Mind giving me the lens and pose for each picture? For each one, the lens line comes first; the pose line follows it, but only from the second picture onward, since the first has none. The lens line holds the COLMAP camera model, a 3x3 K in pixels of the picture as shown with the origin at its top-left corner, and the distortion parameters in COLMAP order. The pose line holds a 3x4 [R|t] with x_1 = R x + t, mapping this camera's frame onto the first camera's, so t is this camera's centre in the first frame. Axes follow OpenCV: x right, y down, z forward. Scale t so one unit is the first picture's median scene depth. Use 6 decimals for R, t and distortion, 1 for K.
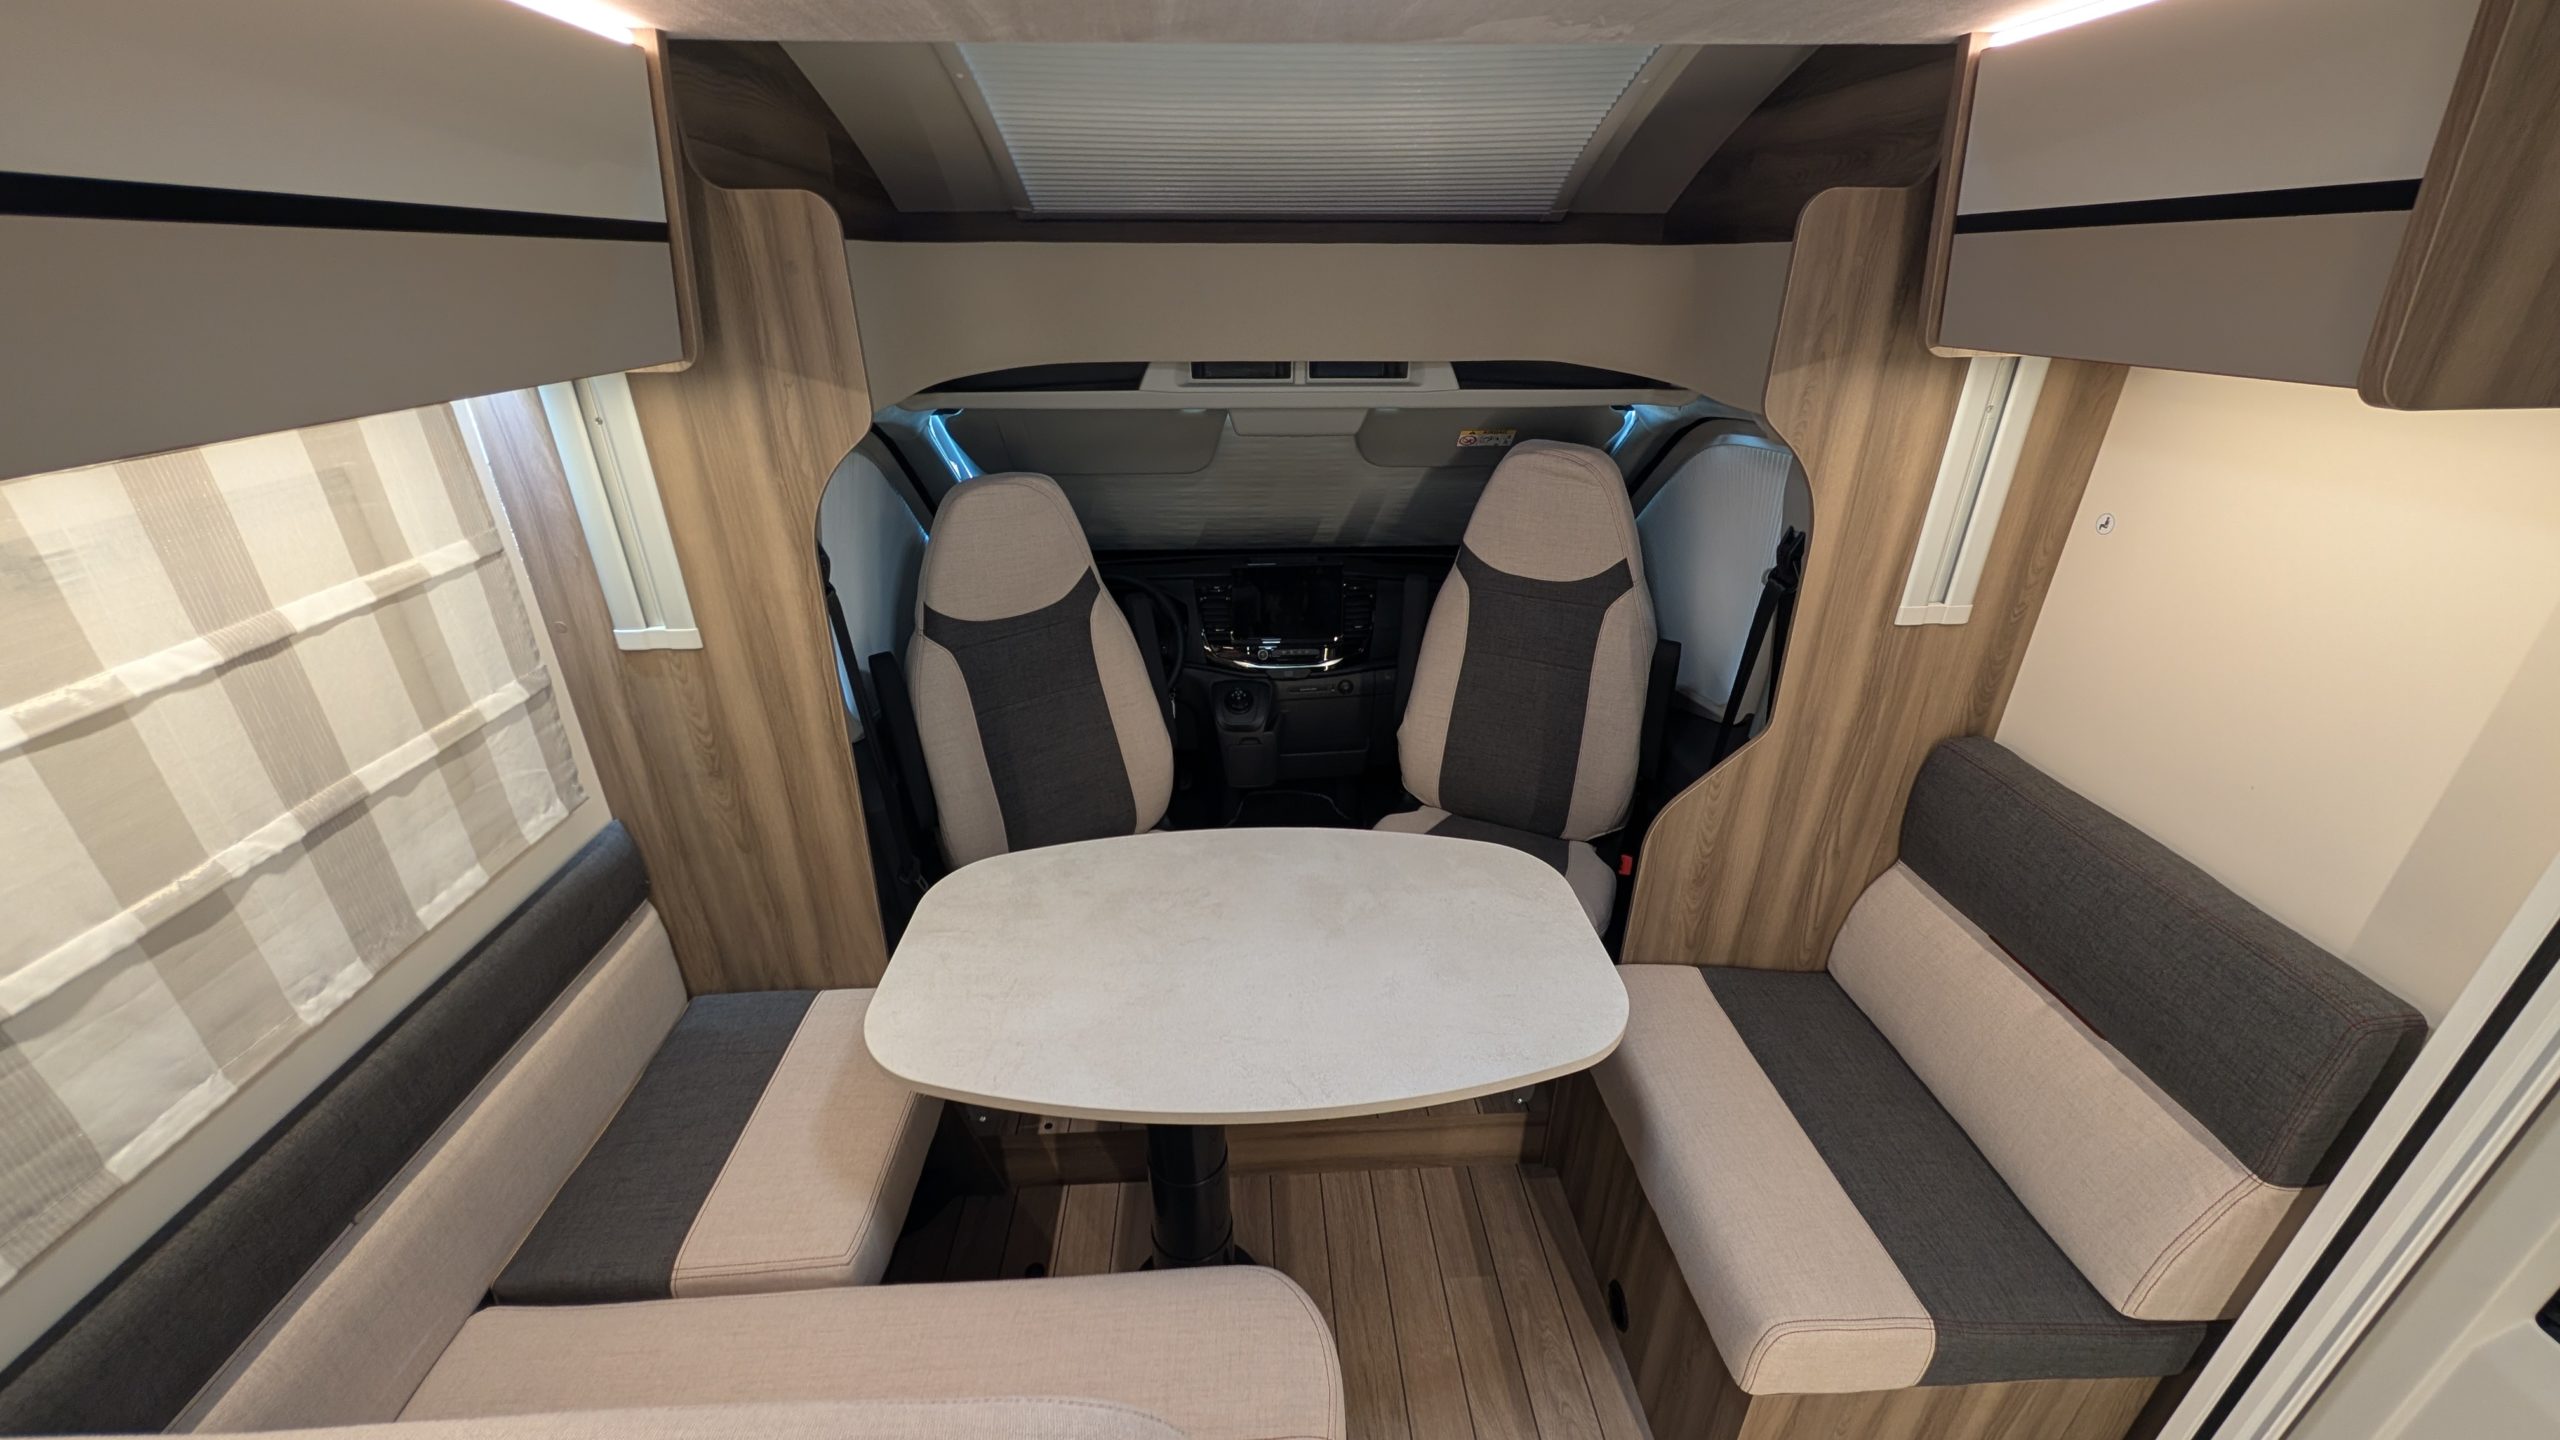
lens RADIAL K [[960.8, 0, 1282.3], [0, 960.8, 724.9], [0, 0, 1]] dist [0.000615, -0.000100]
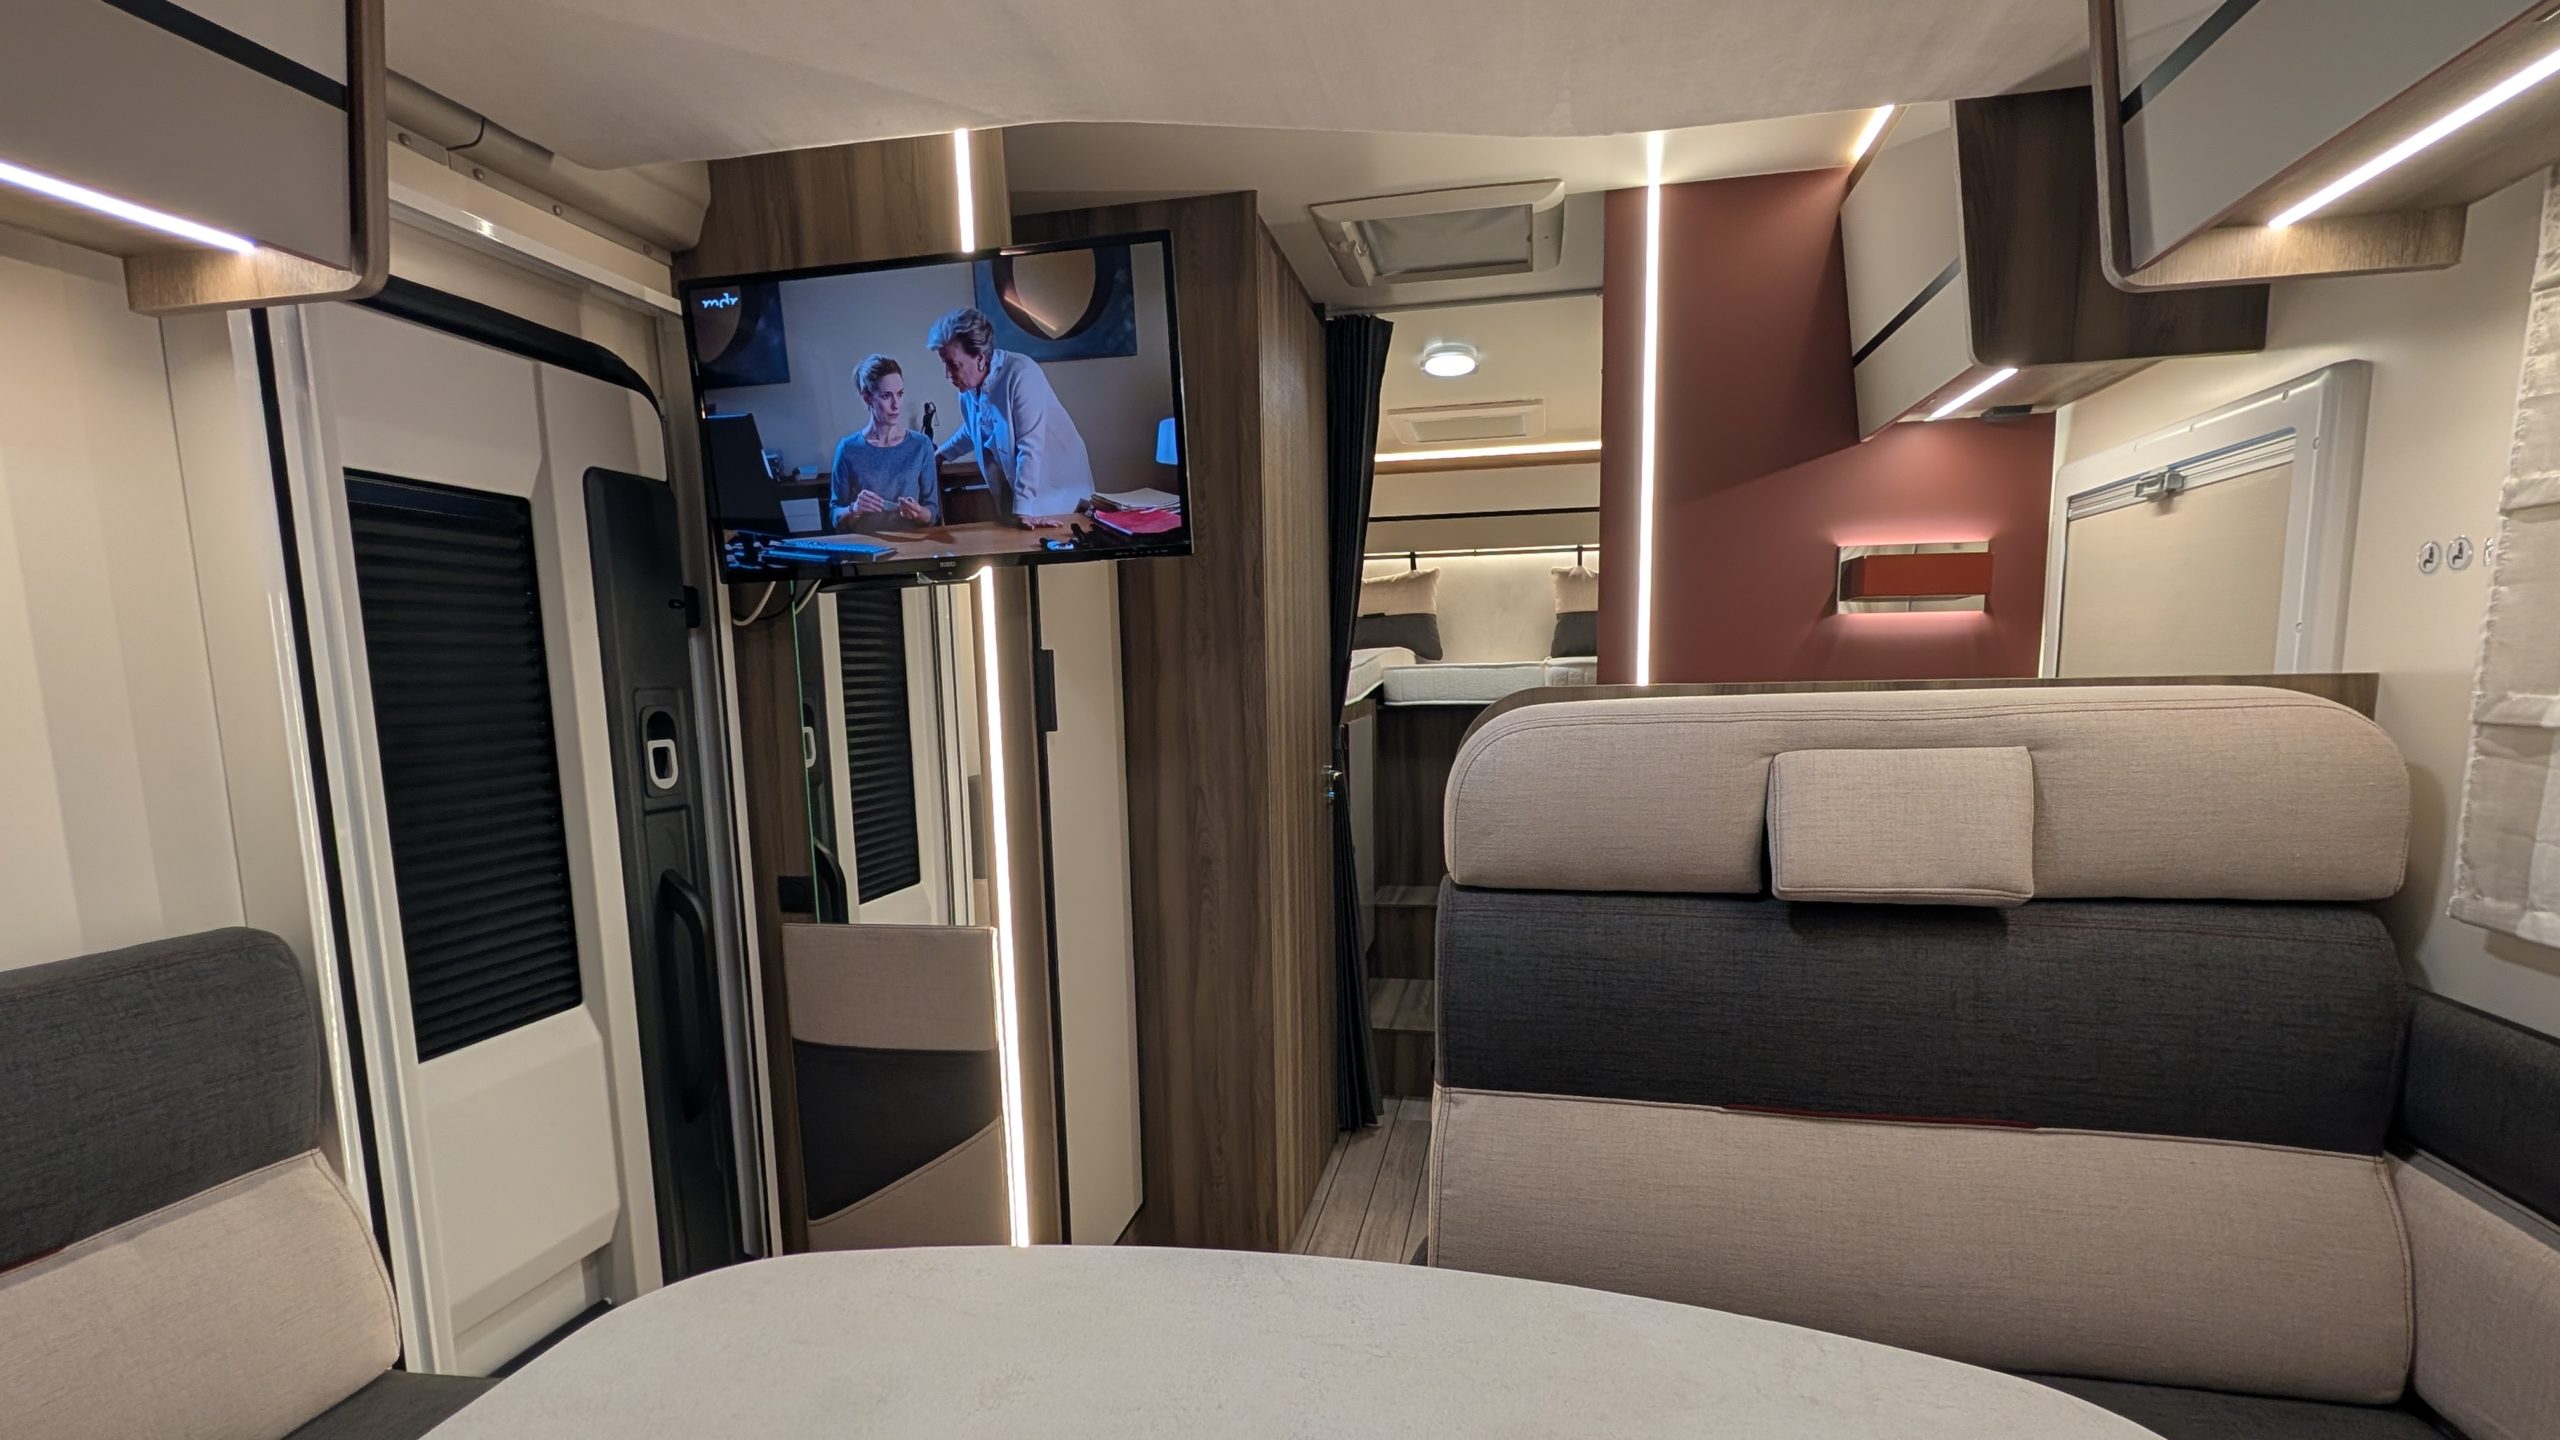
lens RADIAL K [[1178.2, 0, 1278.4], [0, 1178.2, 828.7], [0, 0, 1]] dist [-0.003132, 0.002382]
pose [[-0.964985, -0.015418, 0.261851, -0.121677], [0.132541, 0.832794, 0.537482, -0.185485], [-0.226354, 0.553368, -0.801590, 1.001048]]
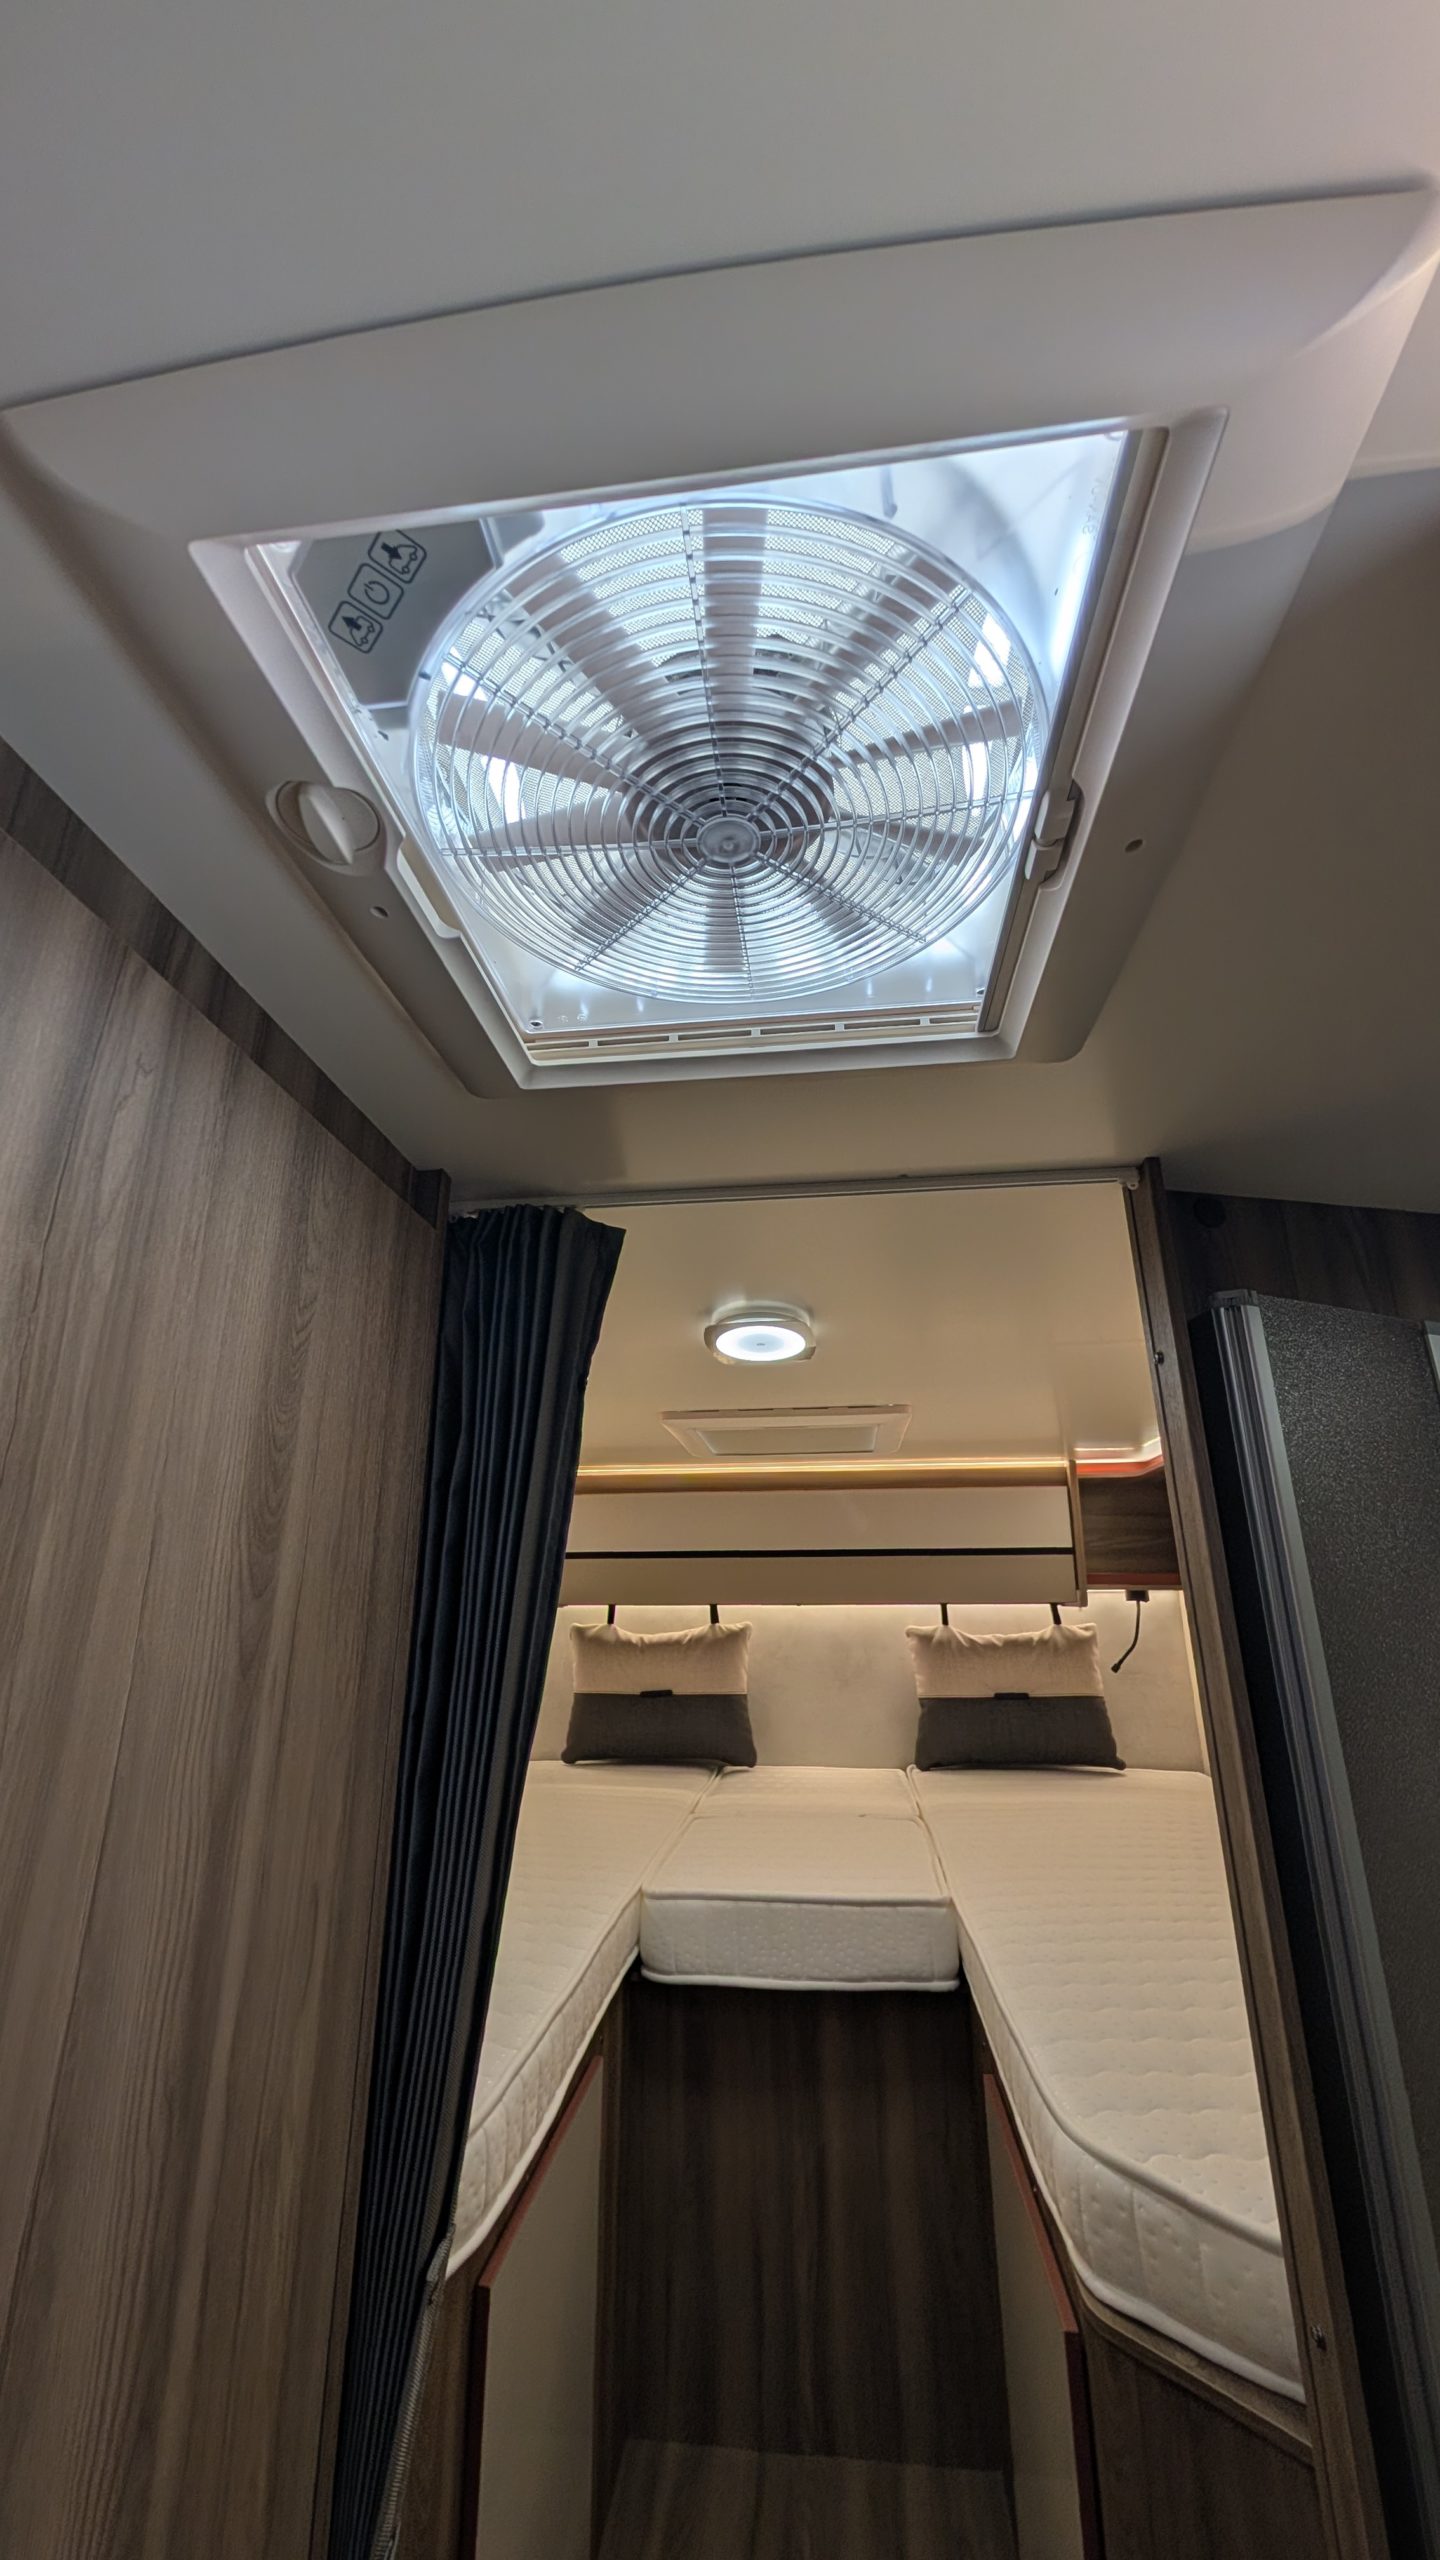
lens RADIAL K [[960.8, 0, 722.7], [0, 960.8, 1279.2], [0, 0, 1]] dist [0.000615, -0.000100]
pose [[-0.986916, 0.055180, 0.151496, 0.032987], [0.073601, 0.990185, 0.118814, 0.106651], [-0.143453, 0.128410, -0.981291, -0.247239]]
